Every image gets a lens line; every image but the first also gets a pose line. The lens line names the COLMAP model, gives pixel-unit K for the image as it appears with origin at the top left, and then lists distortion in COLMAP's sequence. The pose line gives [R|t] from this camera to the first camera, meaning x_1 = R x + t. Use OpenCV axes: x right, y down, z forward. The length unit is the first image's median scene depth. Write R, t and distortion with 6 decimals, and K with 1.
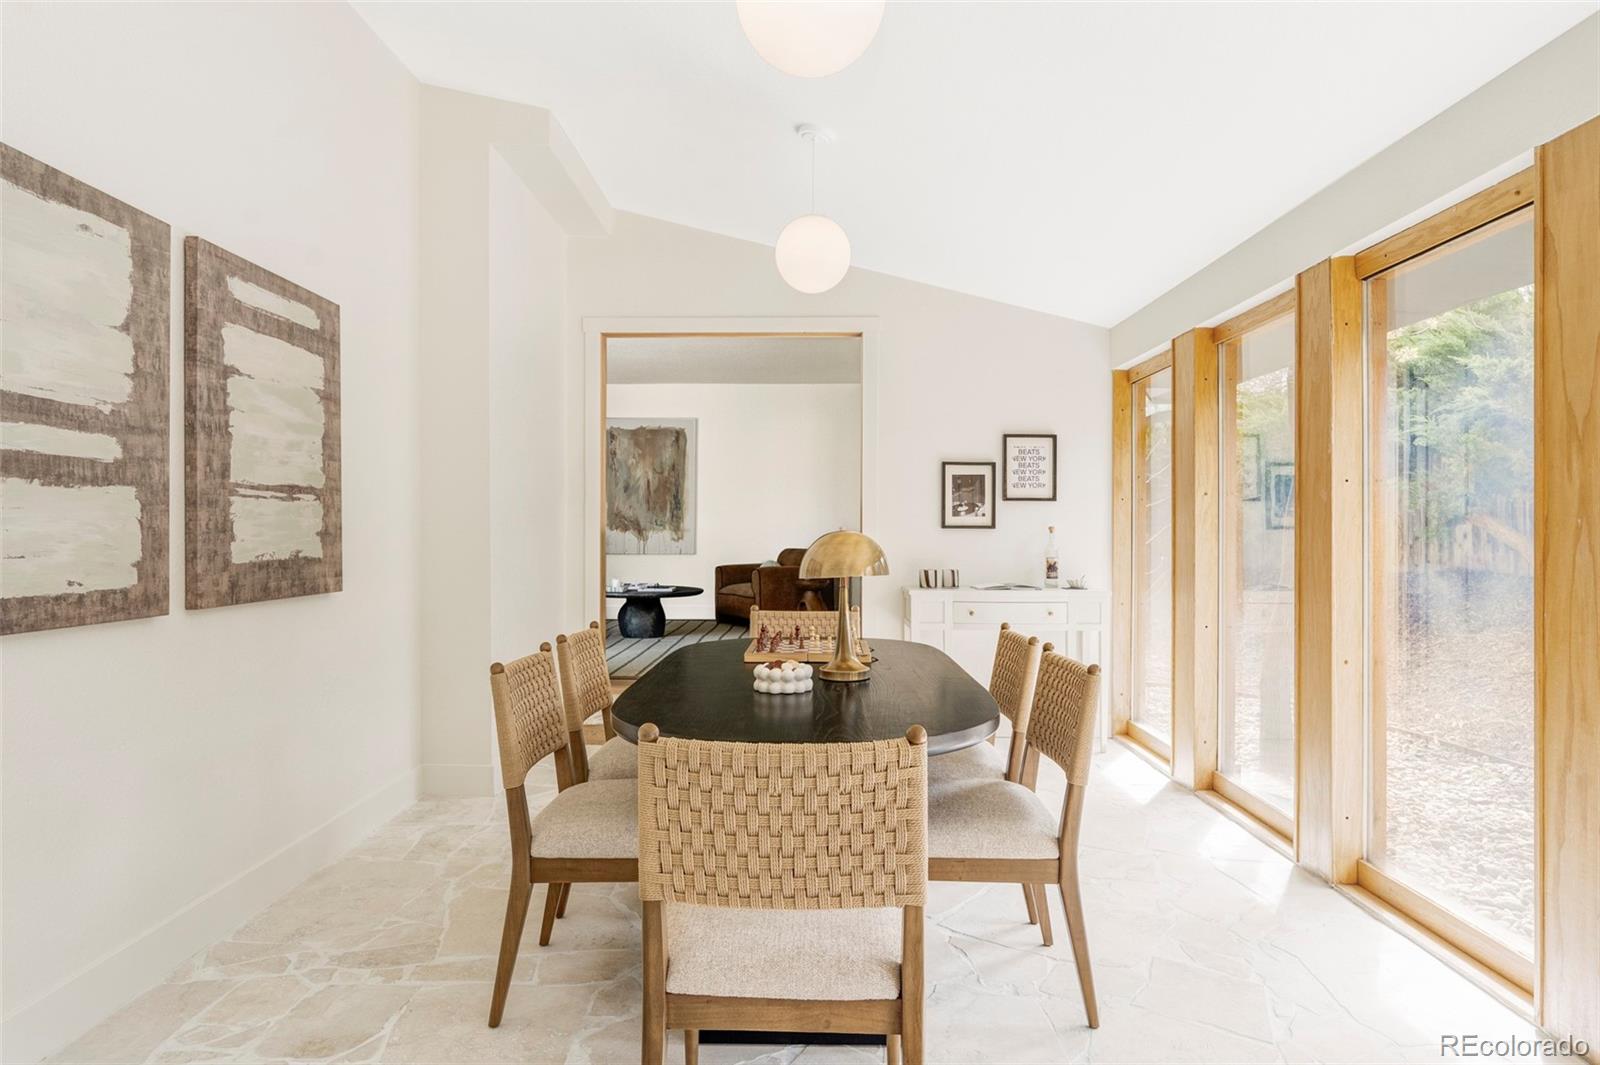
lens RADIAL K [[888.2, 0, 796.8], [0, 888.2, 530.5], [0, 0, 1]] dist [-0.003383, 0.003905]
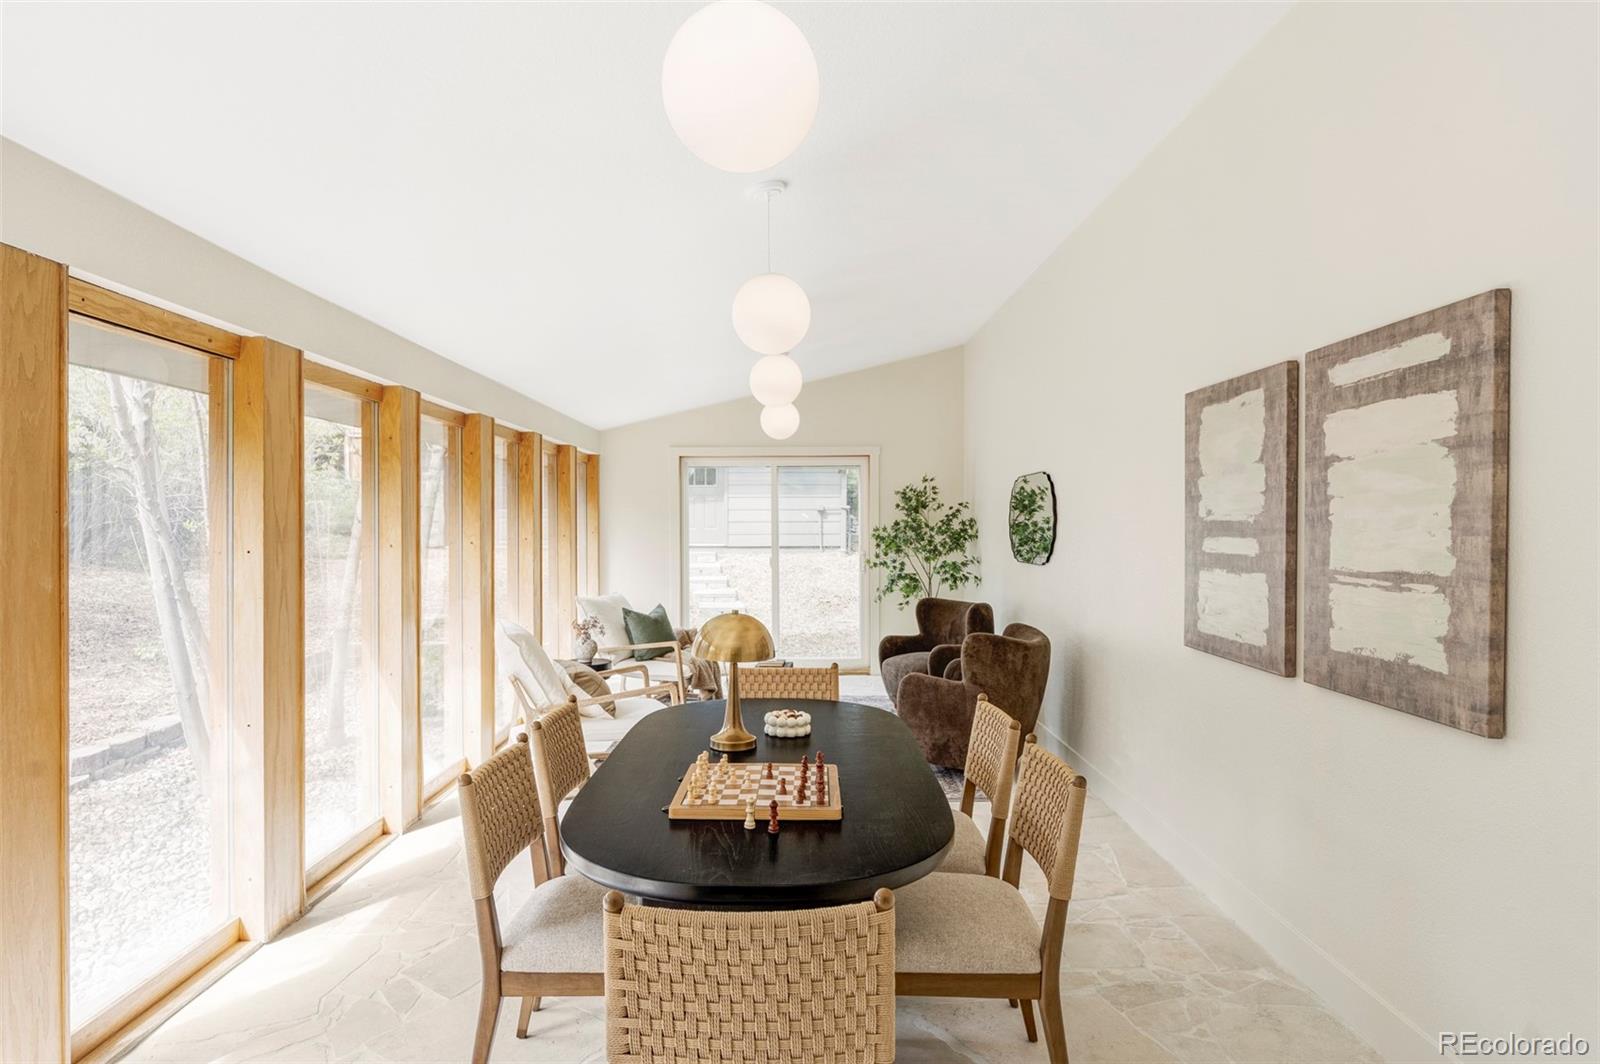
lens RADIAL K [[888.2, 0, 801.0], [0, 888.2, 528.8], [0, 0, 1]] dist [-0.003383, 0.003905]
pose [[-0.999798, -0.002786, -0.019922, -0.007693], [-0.002794, 0.999996, 0.000406, -0.098529], [0.019921, 0.000462, -0.999801, 1.982904]]
